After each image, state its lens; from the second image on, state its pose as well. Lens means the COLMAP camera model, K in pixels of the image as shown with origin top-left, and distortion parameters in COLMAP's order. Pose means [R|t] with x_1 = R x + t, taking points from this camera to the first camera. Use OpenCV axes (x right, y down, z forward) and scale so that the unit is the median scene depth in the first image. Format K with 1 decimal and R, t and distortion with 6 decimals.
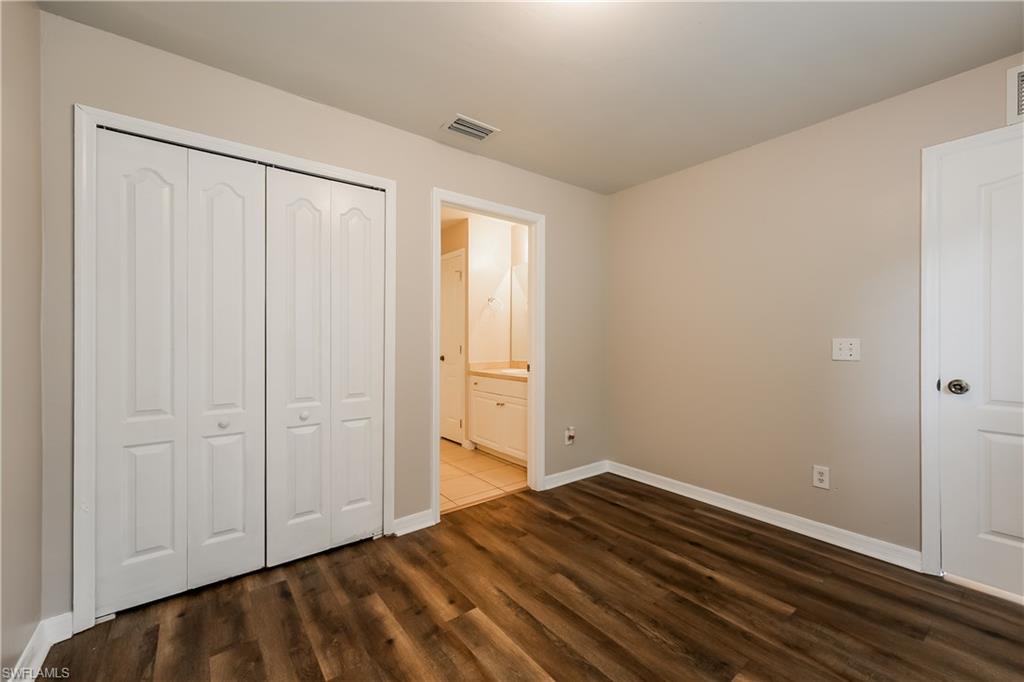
lens RADIAL K [[411.4, 0, 512.0], [0, 411.4, 341.0], [0, 0, 1]] dist [0.001475, 0.000409]
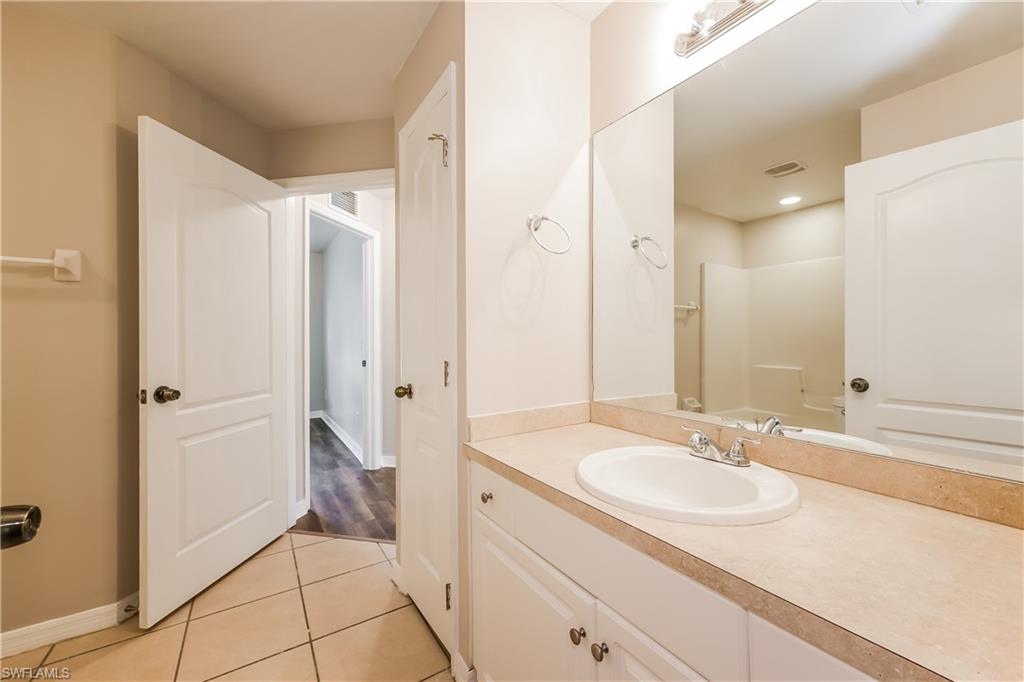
lens RADIAL K [[411.4, 0, 512.0], [0, 411.4, 341.0], [0, 0, 1]] dist [0.001475, 0.000409]
pose [[0.997722, -0.003665, -0.067361, -0.049022], [0.003960, 0.999983, 0.004240, -0.006903], [0.067344, -0.004497, 0.997720, 0.672092]]
